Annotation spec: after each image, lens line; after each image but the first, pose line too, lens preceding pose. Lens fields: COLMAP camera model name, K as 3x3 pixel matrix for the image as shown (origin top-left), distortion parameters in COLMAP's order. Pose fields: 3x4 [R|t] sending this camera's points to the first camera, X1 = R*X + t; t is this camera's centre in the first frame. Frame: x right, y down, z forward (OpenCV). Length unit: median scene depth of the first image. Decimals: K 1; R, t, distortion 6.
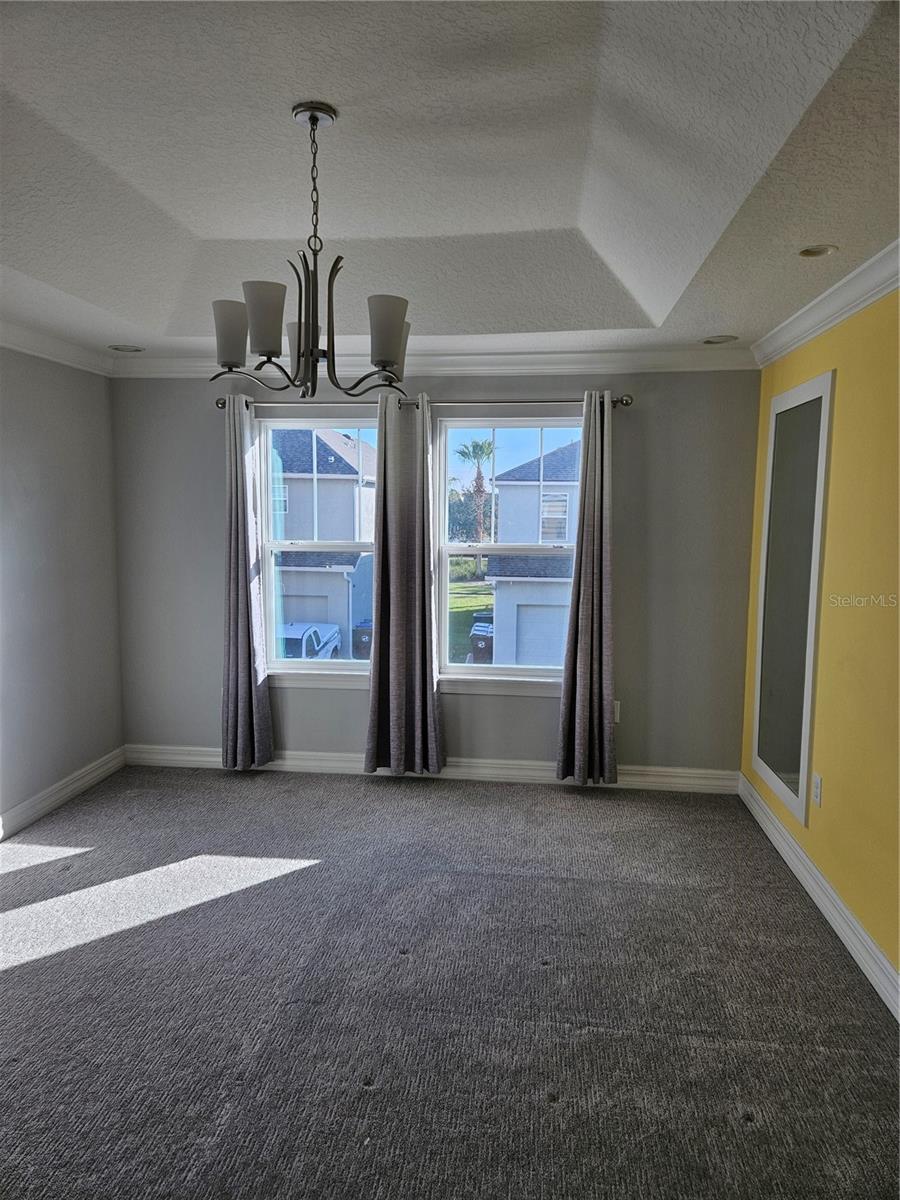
lens RADIAL K [[795.4, 0, 447.7], [0, 795.4, 601.5], [0, 0, 1]] dist [0.066411, -0.047823]
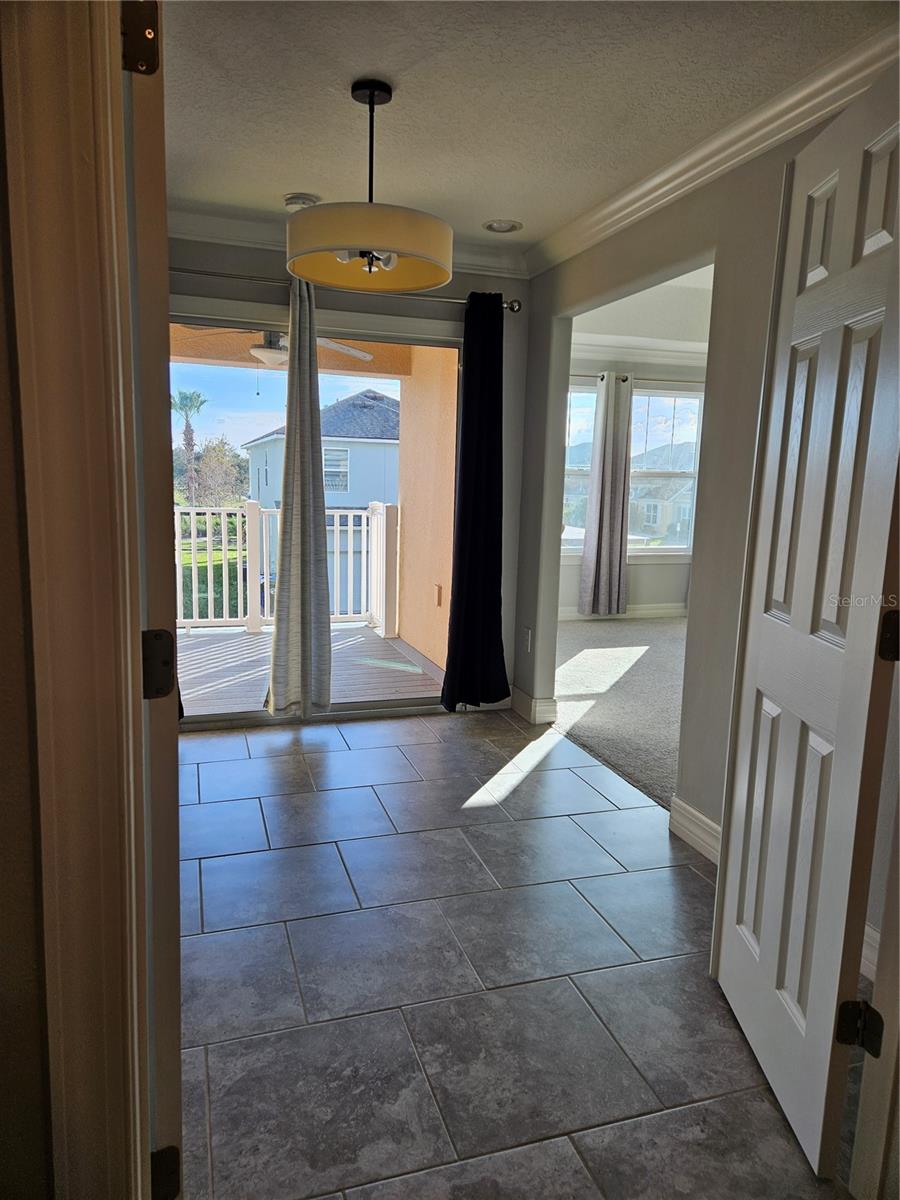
lens RADIAL K [[795.4, 0, 459.4], [0, 795.4, 594.0], [0, 0, 1]] dist [0.066411, -0.047823]
pose [[0.902676, -0.046235, 0.427829, -0.990158], [0.029637, 0.998530, 0.045377, 0.092806], [-0.429299, -0.028281, 0.902720, -0.294336]]
